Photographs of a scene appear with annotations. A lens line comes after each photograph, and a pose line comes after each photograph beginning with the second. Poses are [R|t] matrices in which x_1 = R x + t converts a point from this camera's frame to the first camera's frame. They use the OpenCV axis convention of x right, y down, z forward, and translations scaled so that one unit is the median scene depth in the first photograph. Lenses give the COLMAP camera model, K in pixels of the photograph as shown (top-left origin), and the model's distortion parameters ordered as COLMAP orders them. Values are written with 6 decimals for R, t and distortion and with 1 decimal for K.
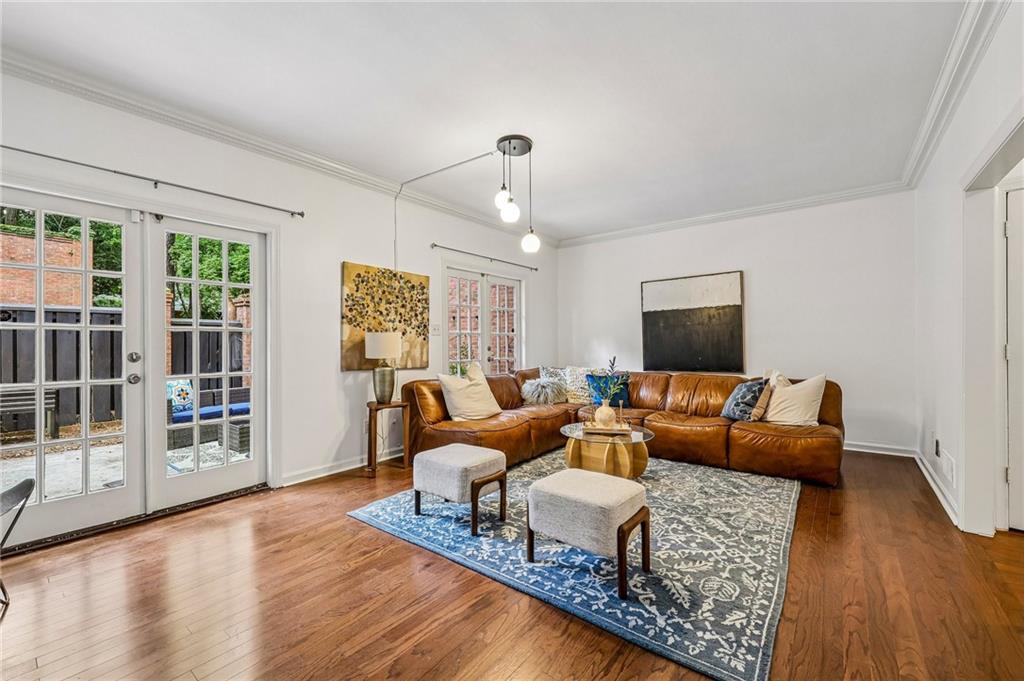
lens RADIAL K [[417.3, 0, 490.7], [0, 417.3, 352.9], [0, 0, 1]] dist [0.006797, 0.000133]
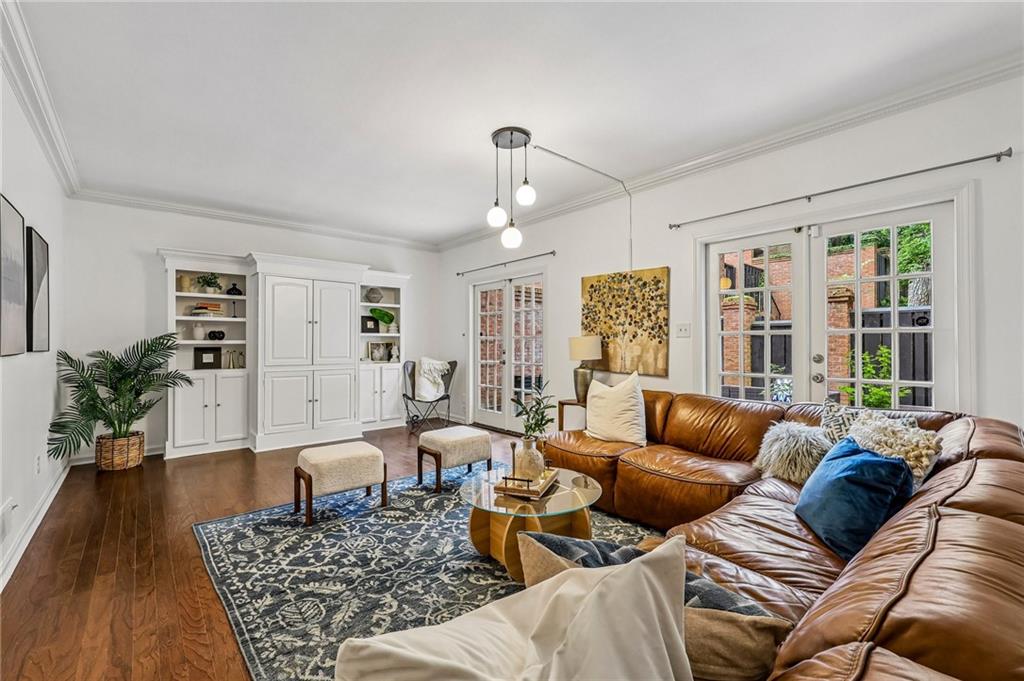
lens RADIAL K [[417.3, 0, 516.0], [0, 417.3, 347.1], [0, 0, 1]] dist [0.006797, 0.000133]
pose [[-0.140723, 0.010715, -0.989991, 0.832665], [-0.027582, 0.999511, 0.014739, -0.032393], [0.989665, 0.029380, -0.140358, 0.965241]]
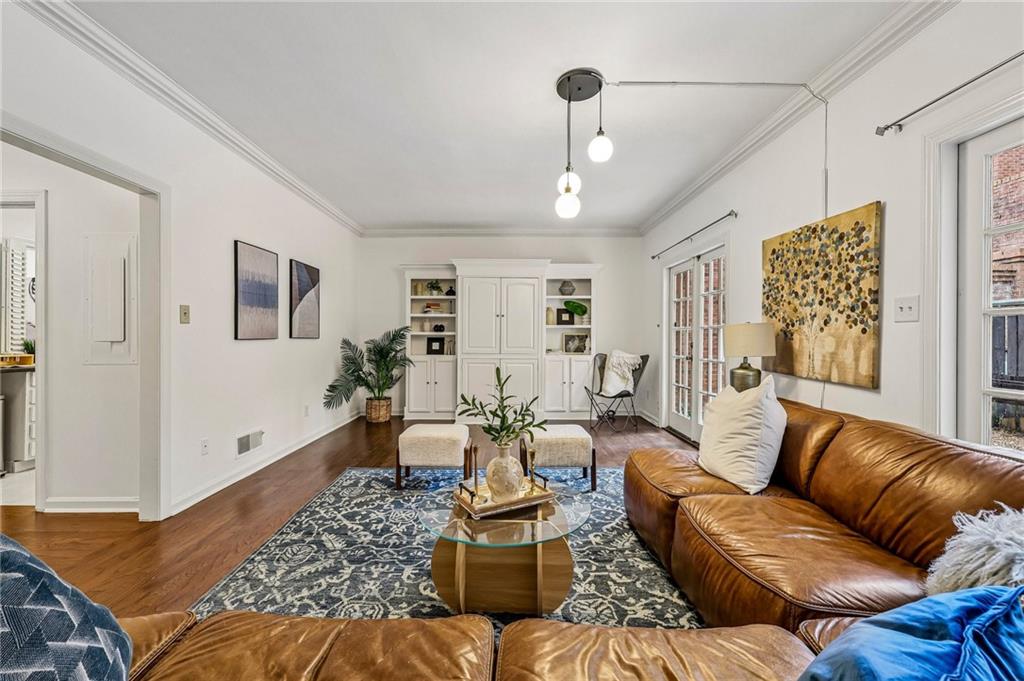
lens RADIAL K [[417.3, 0, 519.3], [0, 417.3, 340.8], [0, 0, 1]] dist [0.006797, 0.000133]
pose [[-0.739332, 0.003190, -0.673334, 0.564872], [-0.023521, 0.999256, 0.030560, -0.031684], [0.672931, 0.038432, -0.738707, 1.270883]]
